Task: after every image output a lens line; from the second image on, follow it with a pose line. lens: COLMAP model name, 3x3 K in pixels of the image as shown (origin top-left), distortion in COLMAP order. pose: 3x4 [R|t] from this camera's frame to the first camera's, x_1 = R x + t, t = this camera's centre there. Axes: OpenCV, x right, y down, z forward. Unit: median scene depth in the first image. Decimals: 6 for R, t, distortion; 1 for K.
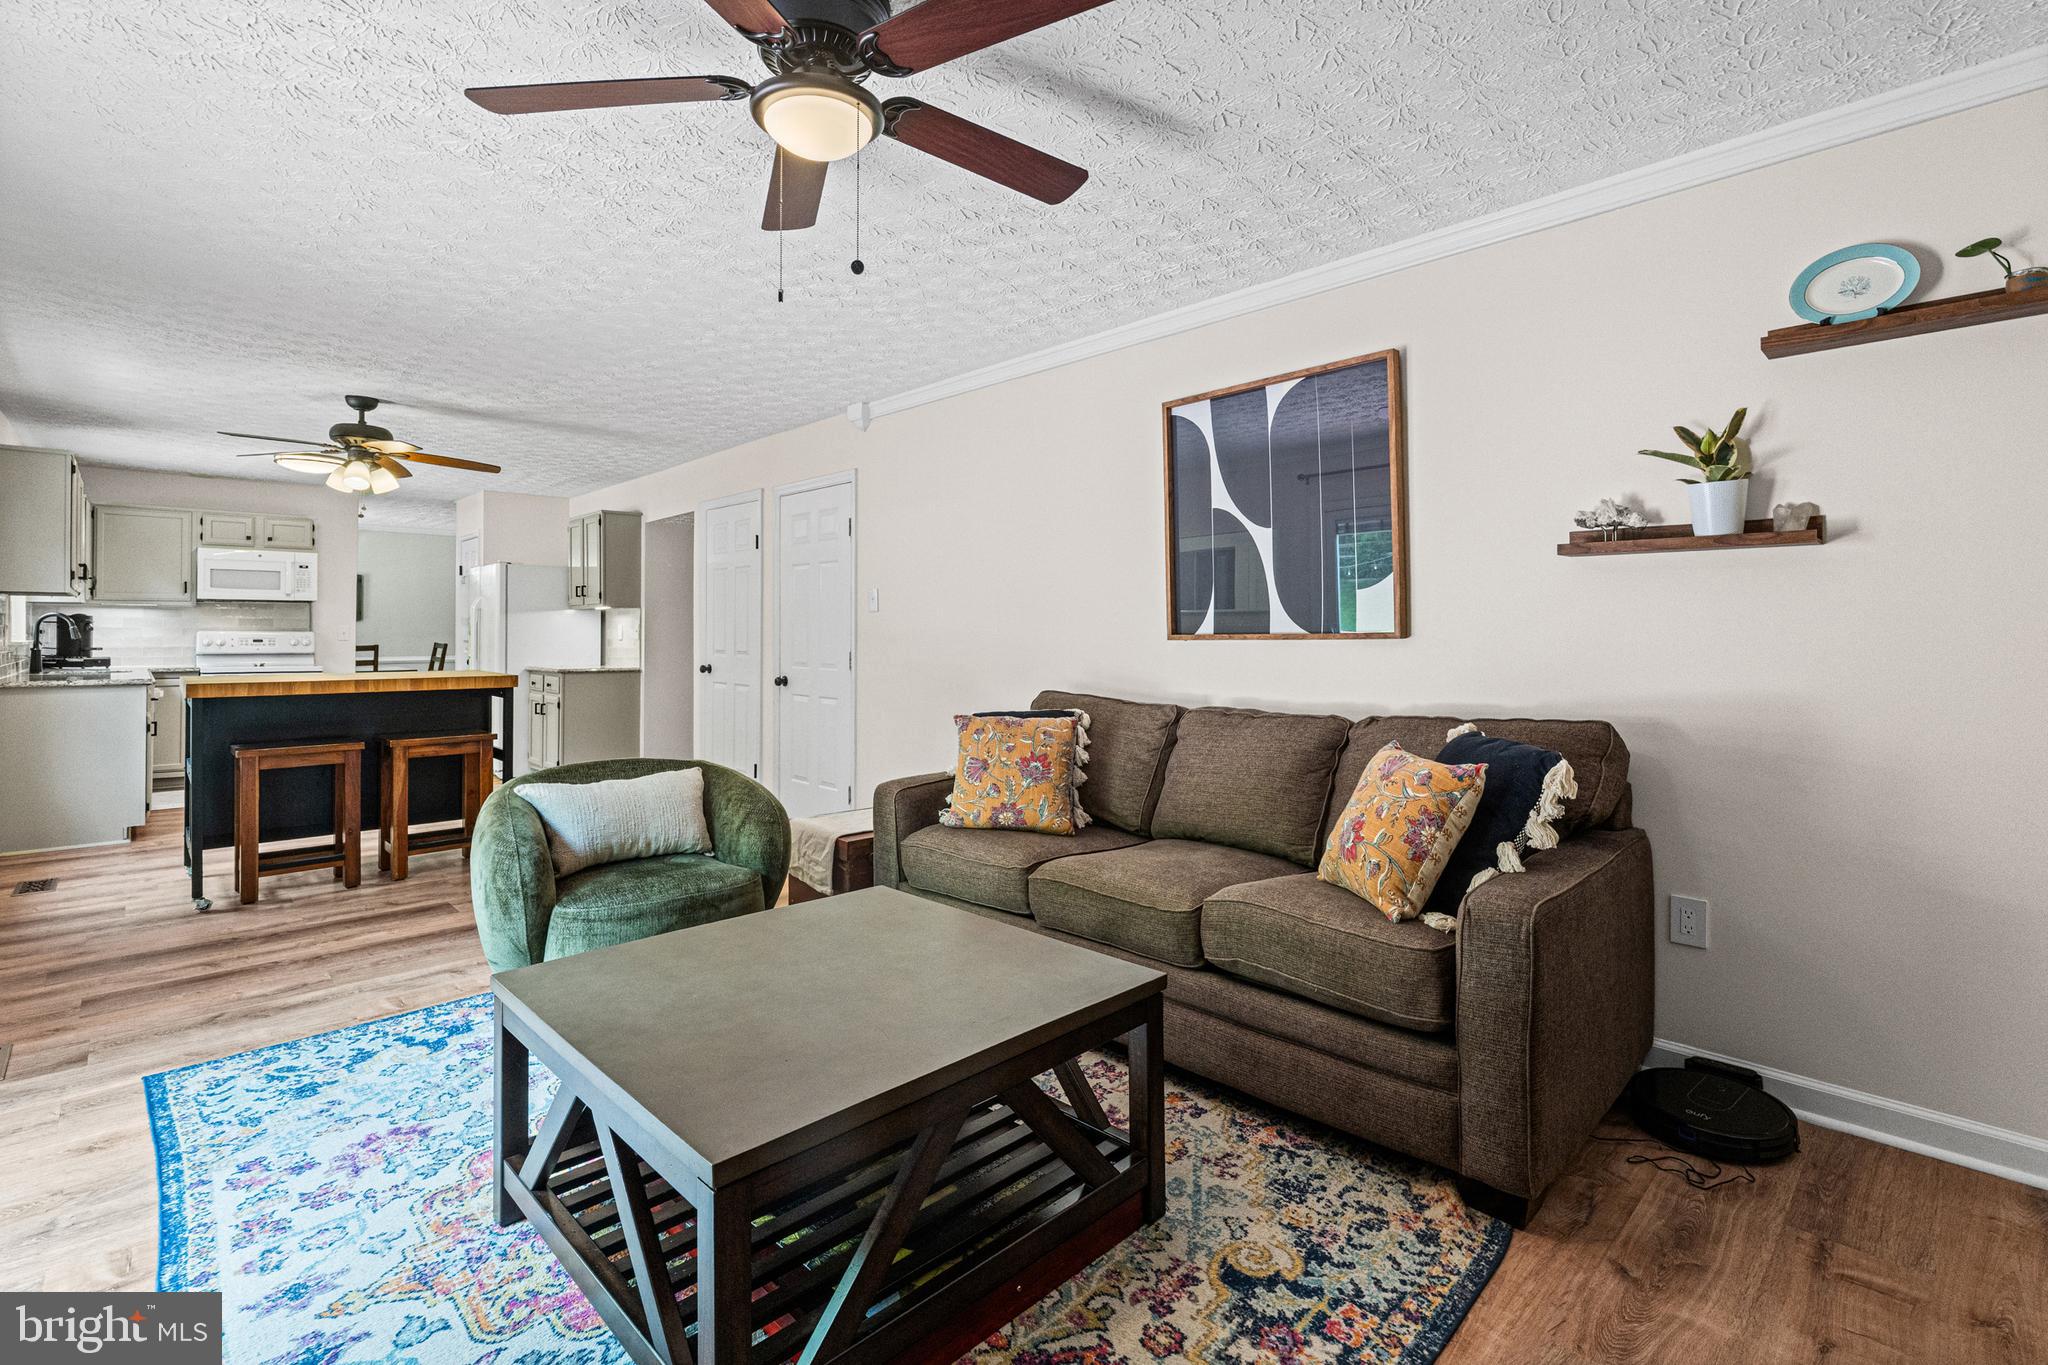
lens RADIAL K [[919.4, 0, 1013.0], [0, 919.4, 620.1], [0, 0, 1]] dist [-0.009058, 0.001971]
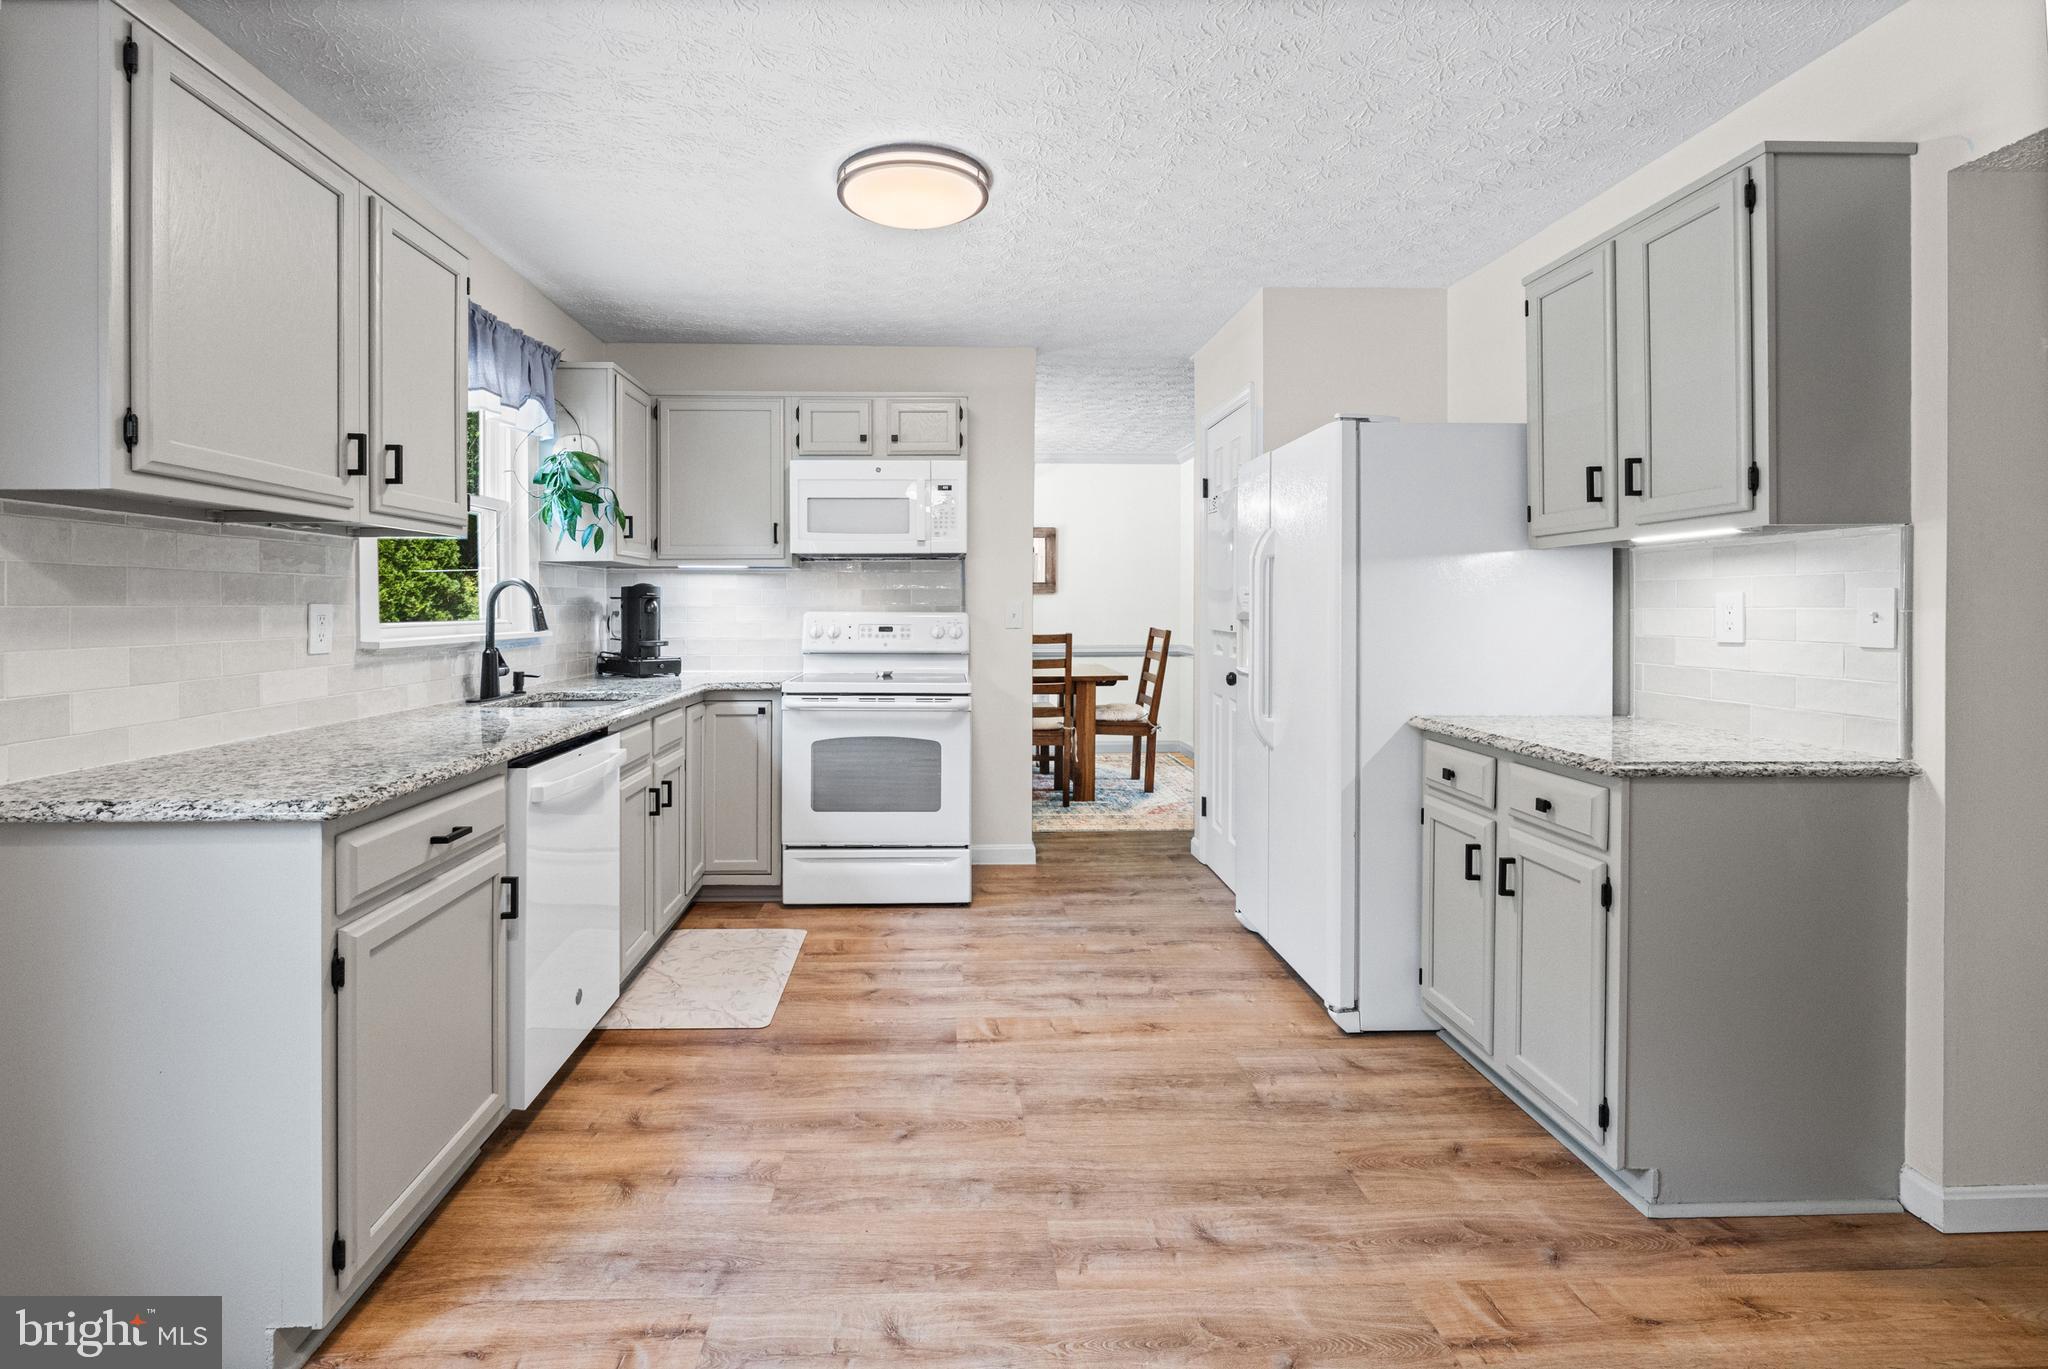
lens RADIAL K [[919.4, 0, 990.0], [0, 919.4, 607.8], [0, 0, 1]] dist [-0.009058, 0.001971]
pose [[0.757361, -0.000947, -0.652996, -0.733636], [0.010509, 0.999887, 0.010739, 0.007535], [0.652912, -0.014995, 0.757285, 1.095190]]
